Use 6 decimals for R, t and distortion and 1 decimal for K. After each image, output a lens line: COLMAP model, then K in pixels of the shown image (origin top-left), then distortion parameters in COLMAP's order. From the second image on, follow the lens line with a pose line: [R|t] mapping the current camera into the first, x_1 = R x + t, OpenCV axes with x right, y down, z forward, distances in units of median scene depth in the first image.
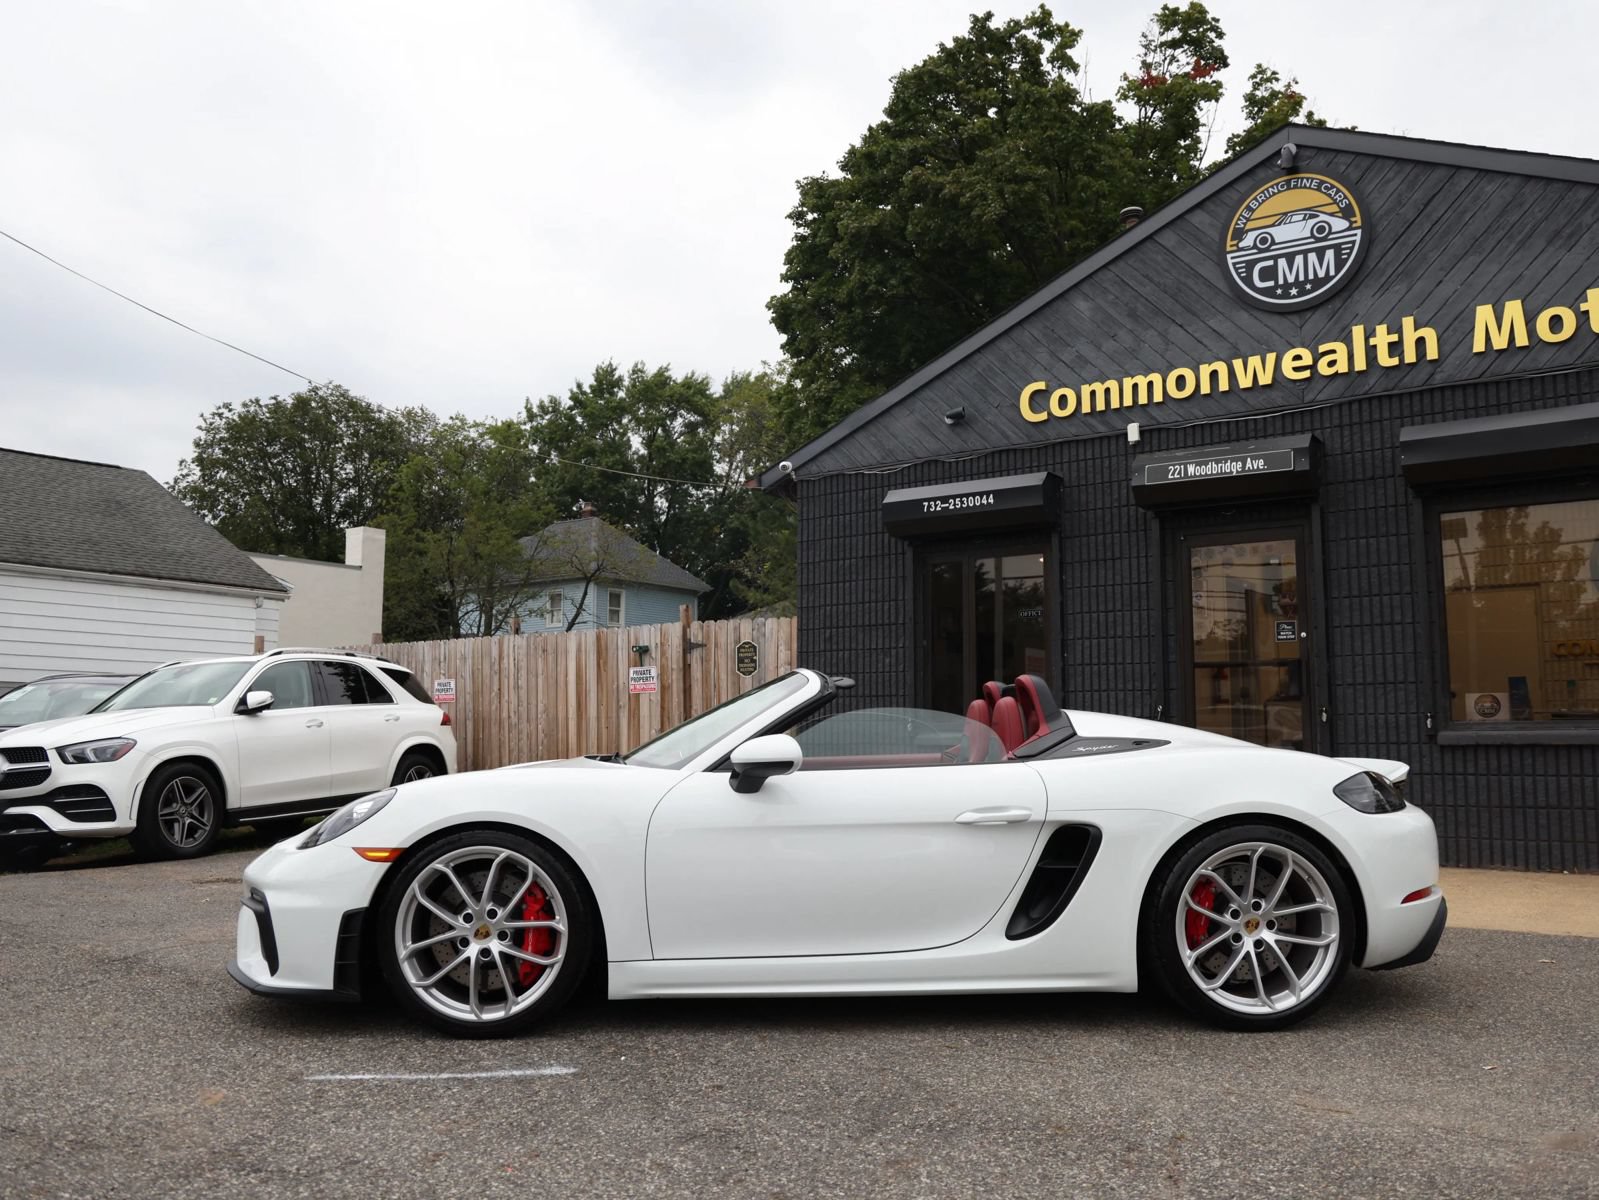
lens RADIAL K [[1270.2, 0, 792.2], [0, 1270.2, 604.3], [0, 0, 1]] dist [-0.085614, 0.071845]
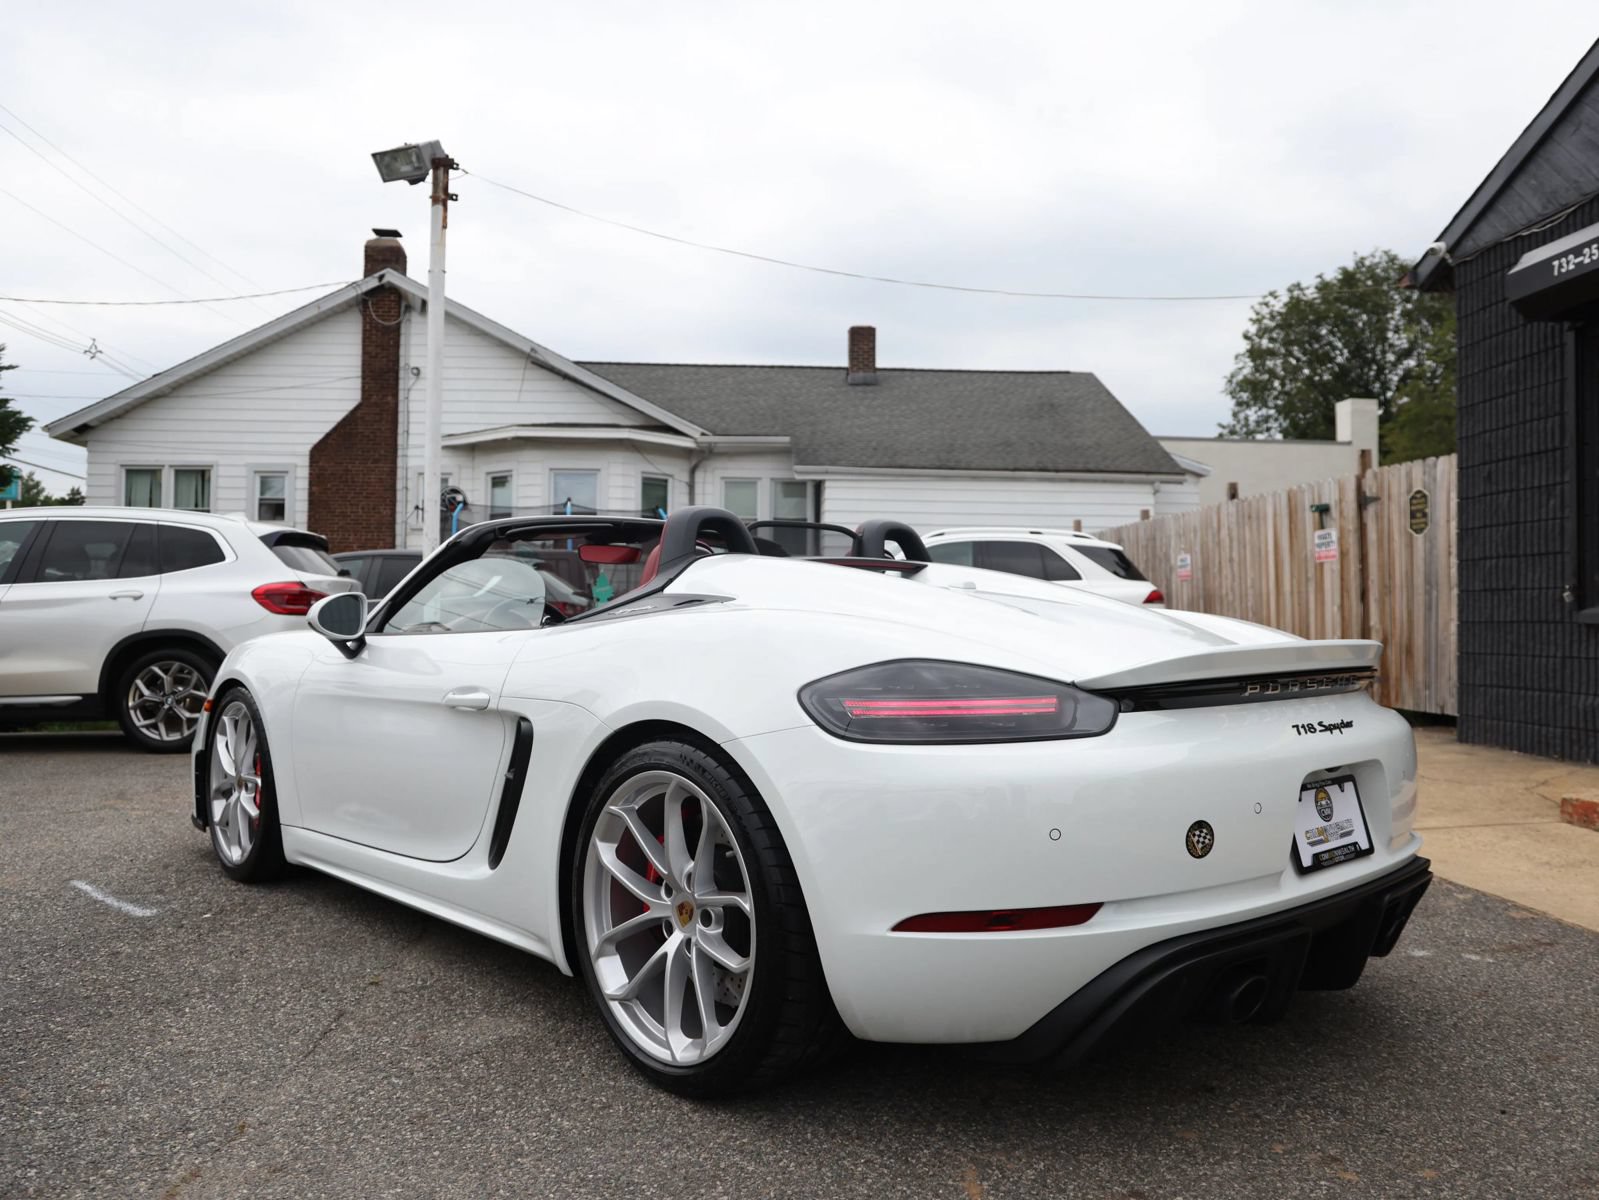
lens RADIAL K [[1270.2, 0, 792.2], [0, 1270.2, 604.3], [0, 0, 1]] dist [-0.085614, 0.071845]
pose [[0.665604, -0.008236, -0.746260, 0.259697], [0.074930, 0.995624, 0.055843, 0.026400], [0.742534, -0.093087, 0.663308, 0.202780]]
